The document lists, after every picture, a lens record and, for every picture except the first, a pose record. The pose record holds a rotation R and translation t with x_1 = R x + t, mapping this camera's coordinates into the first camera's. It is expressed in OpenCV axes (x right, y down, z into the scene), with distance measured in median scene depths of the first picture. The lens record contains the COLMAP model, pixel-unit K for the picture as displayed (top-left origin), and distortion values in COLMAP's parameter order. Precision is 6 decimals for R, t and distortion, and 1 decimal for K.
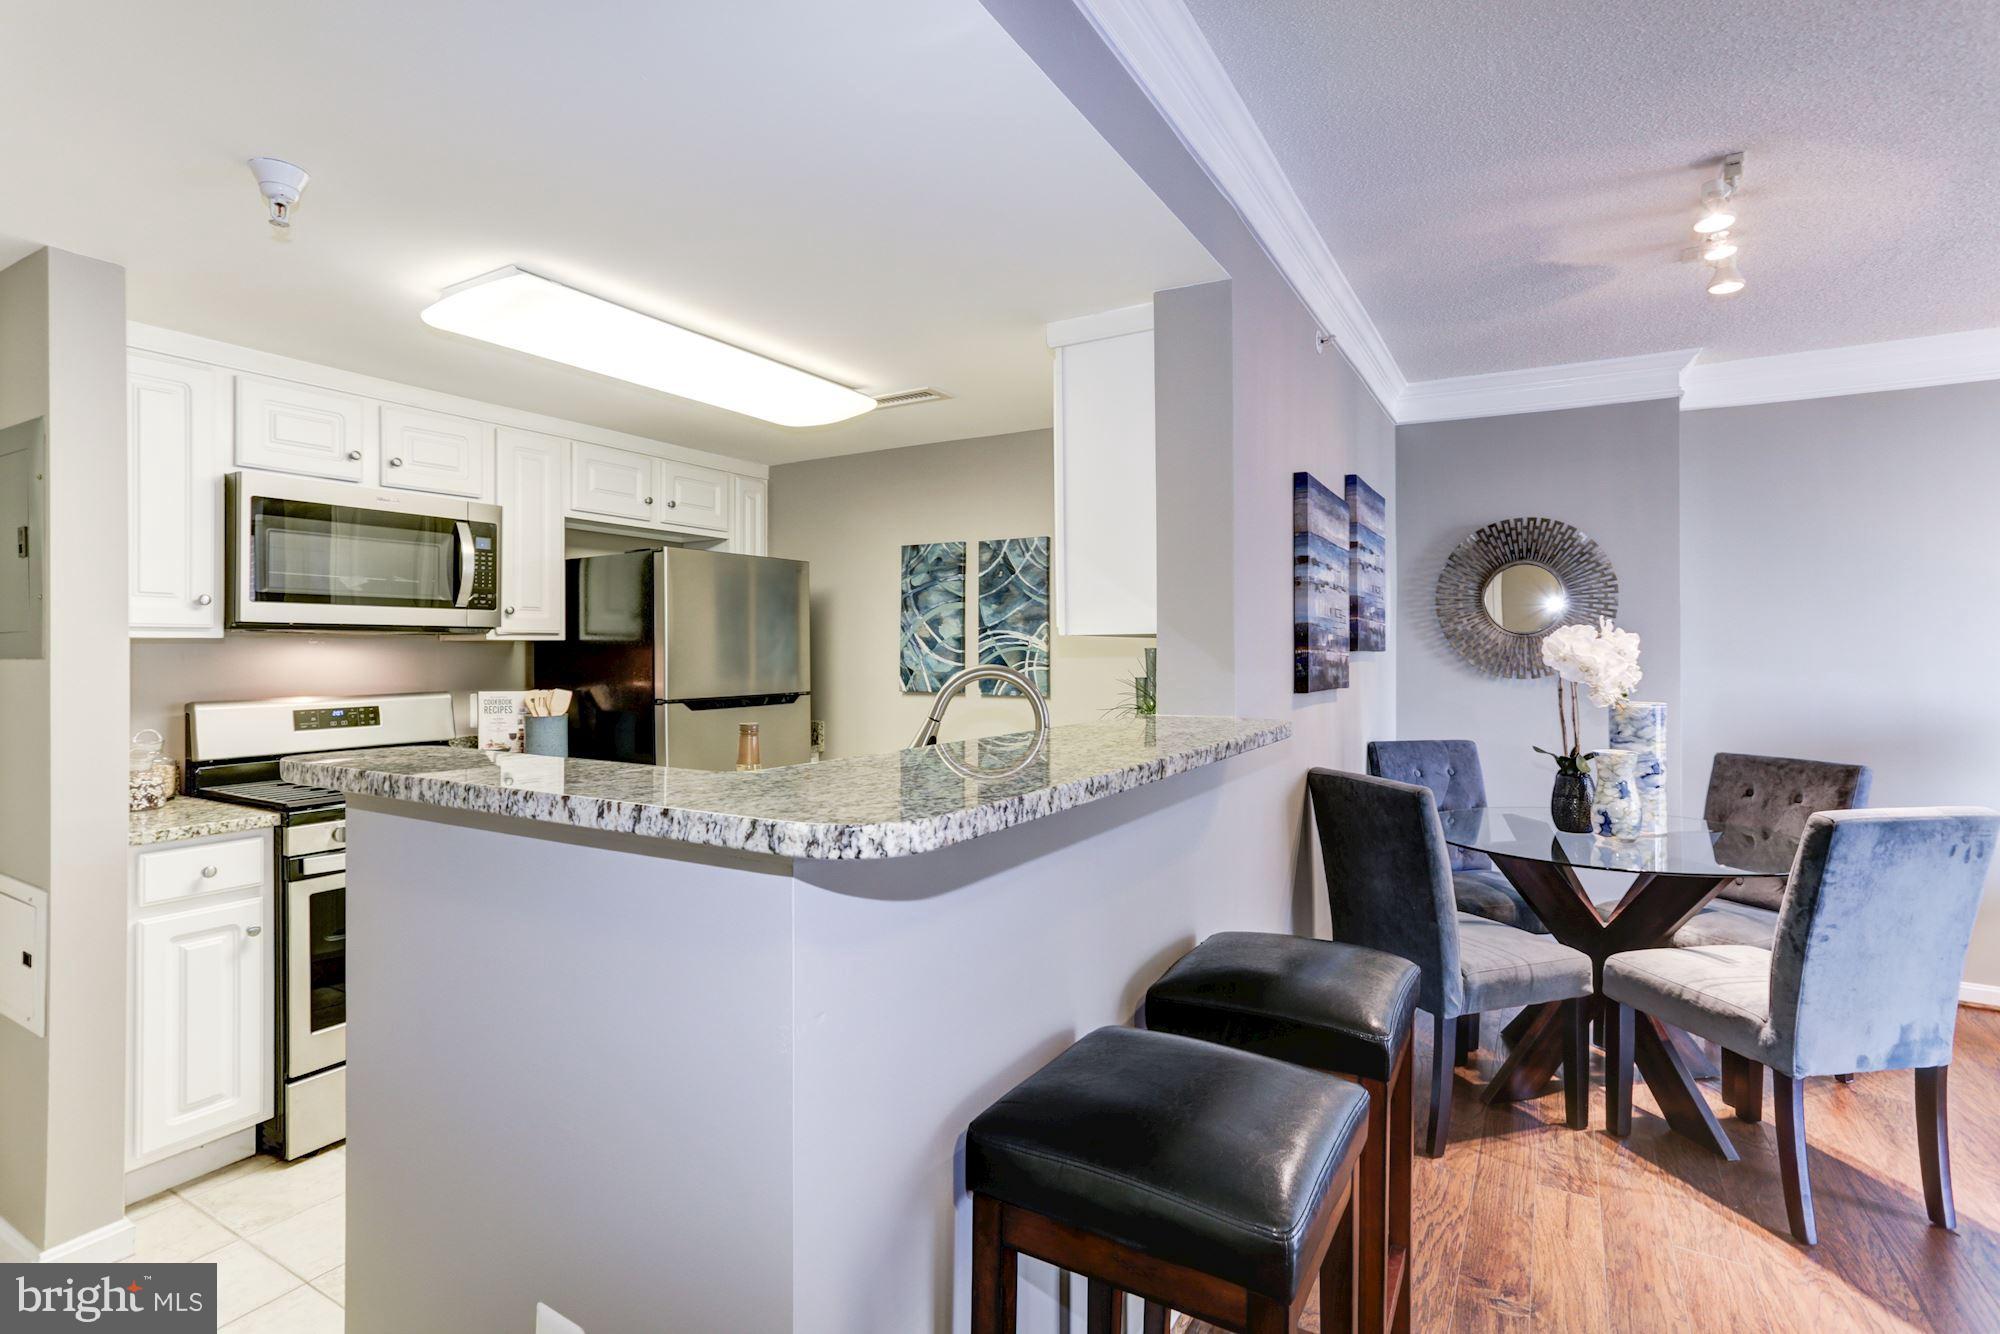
lens RADIAL K [[964.7, 0, 1048.8], [0, 964.7, 656.3], [0, 0, 1]] dist [-0.000452, 0.004652]
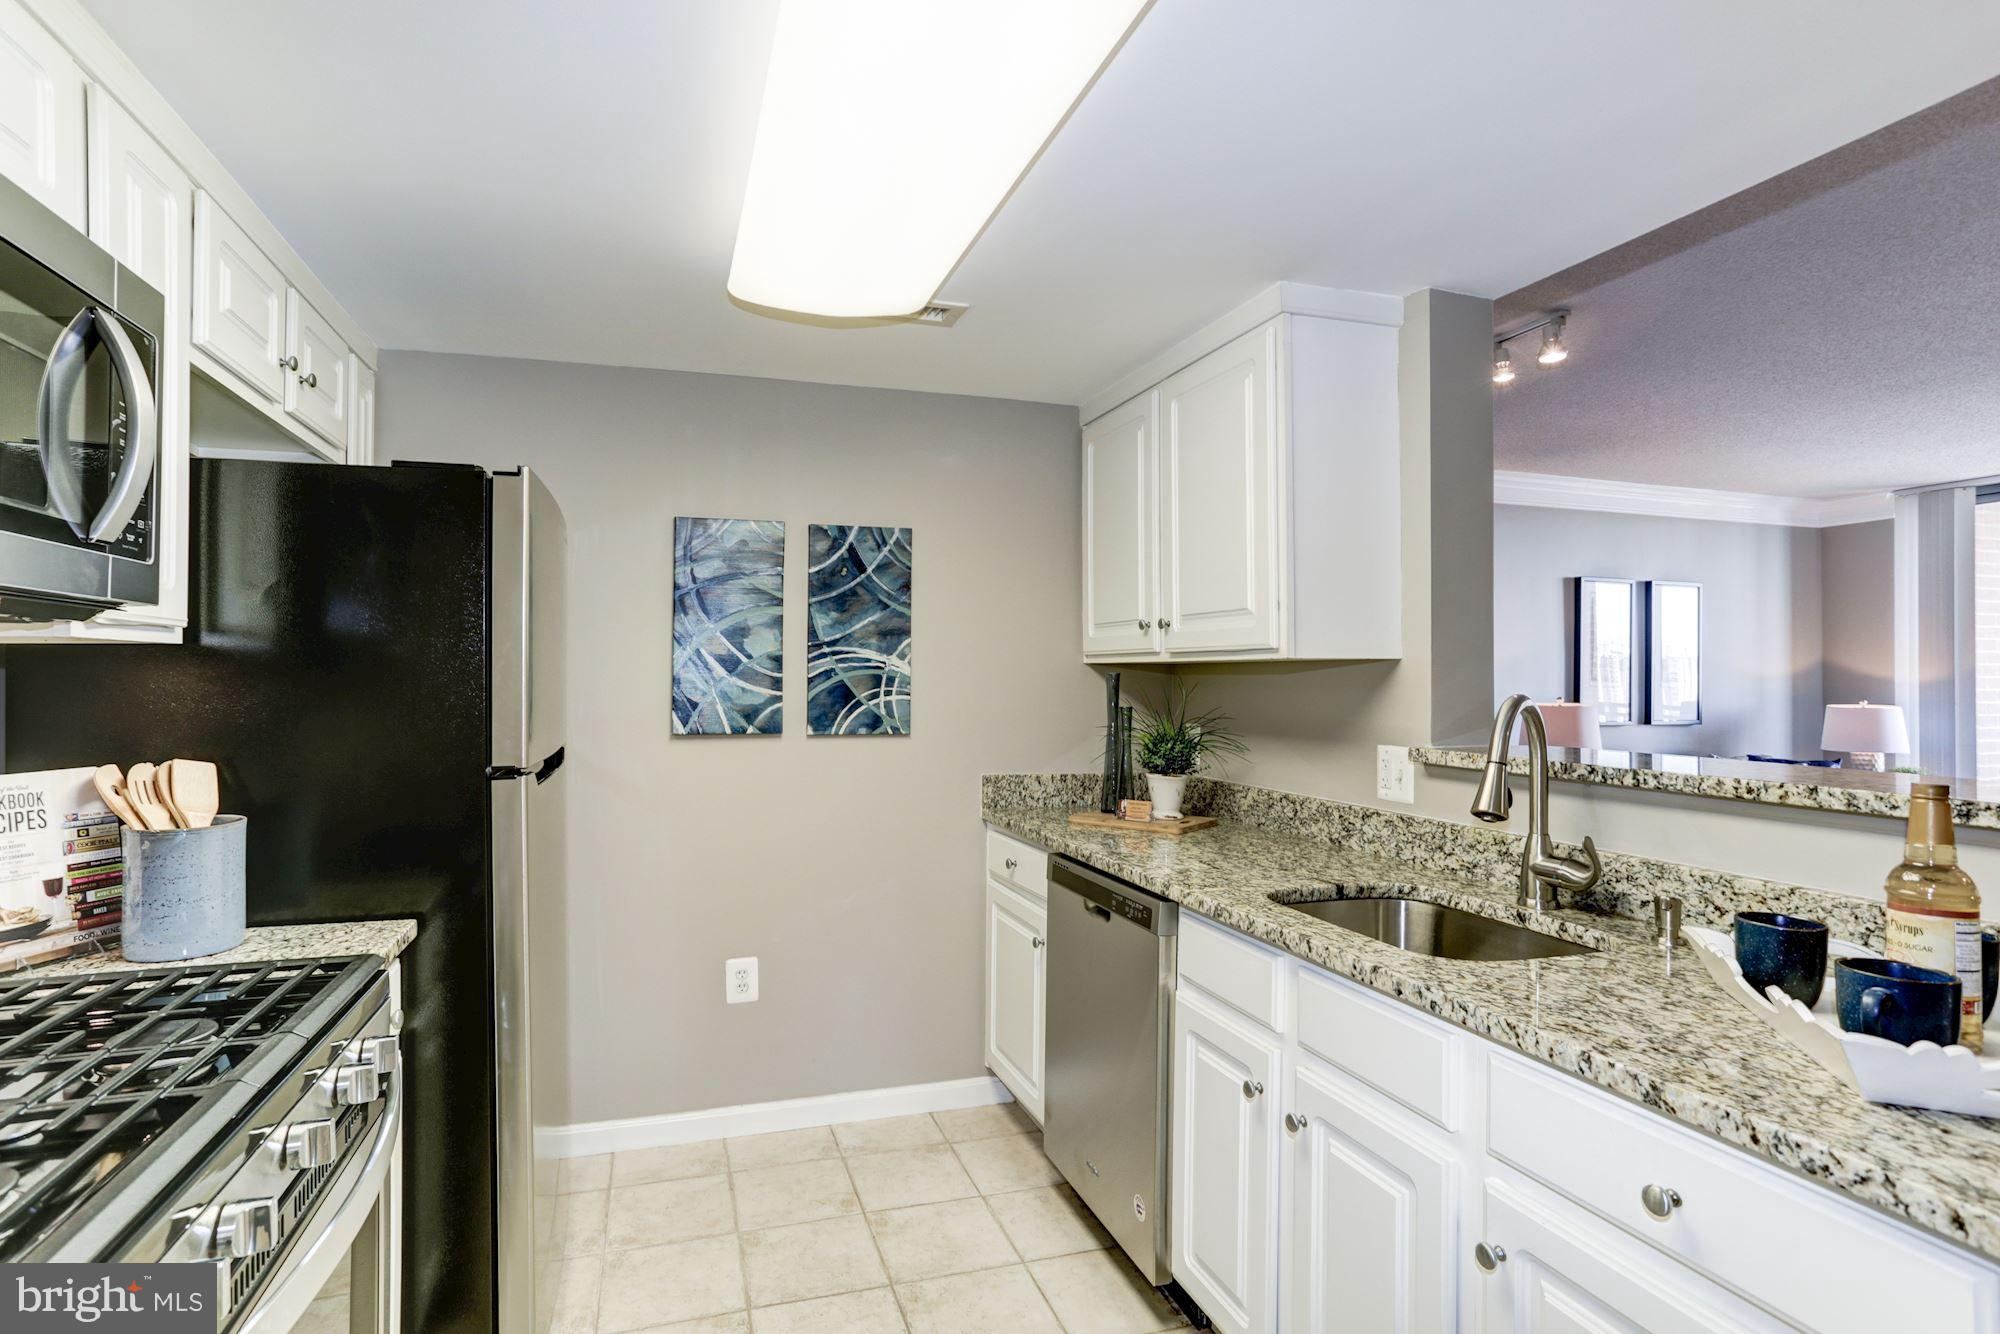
lens RADIAL K [[964.7, 0, 966.2], [0, 964.7, 663.1], [0, 0, 1]] dist [-0.000452, 0.004652]
pose [[0.692893, 0.015409, 0.720876, -0.535650], [-0.001576, 0.999802, -0.019856, -0.000012], [-0.721039, 0.012622, 0.692780, 0.429051]]
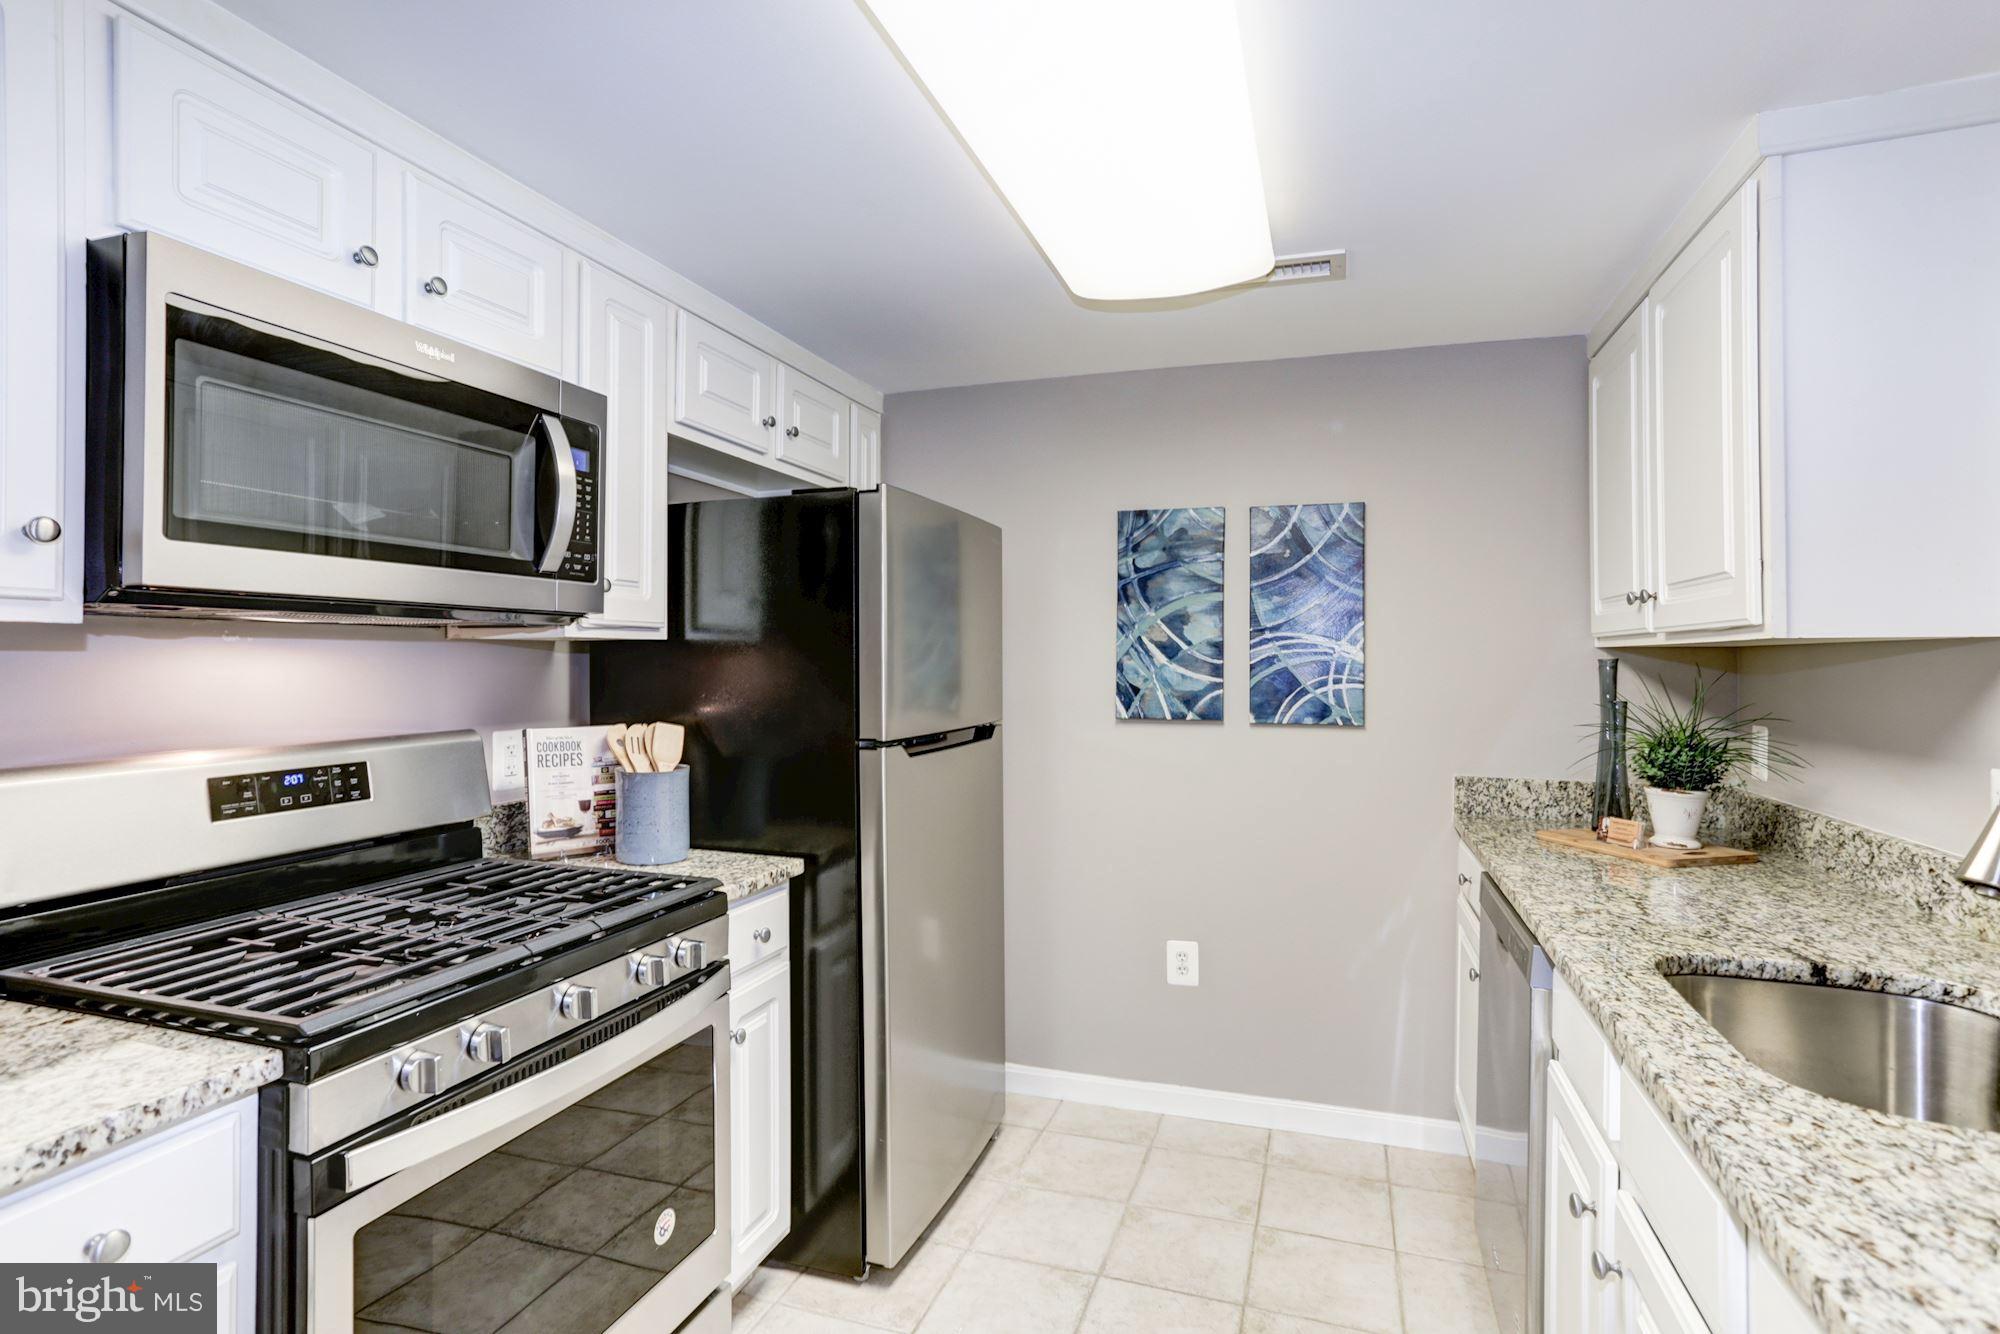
lens RADIAL K [[964.7, 0, 1050.5], [0, 964.7, 652.3], [0, 0, 1]] dist [-0.000452, 0.004652]
pose [[0.976742, 0.007854, 0.214276, -0.382116], [-0.004809, 0.999880, -0.014728, -0.000948], [-0.214366, 0.013355, 0.976662, 0.355622]]
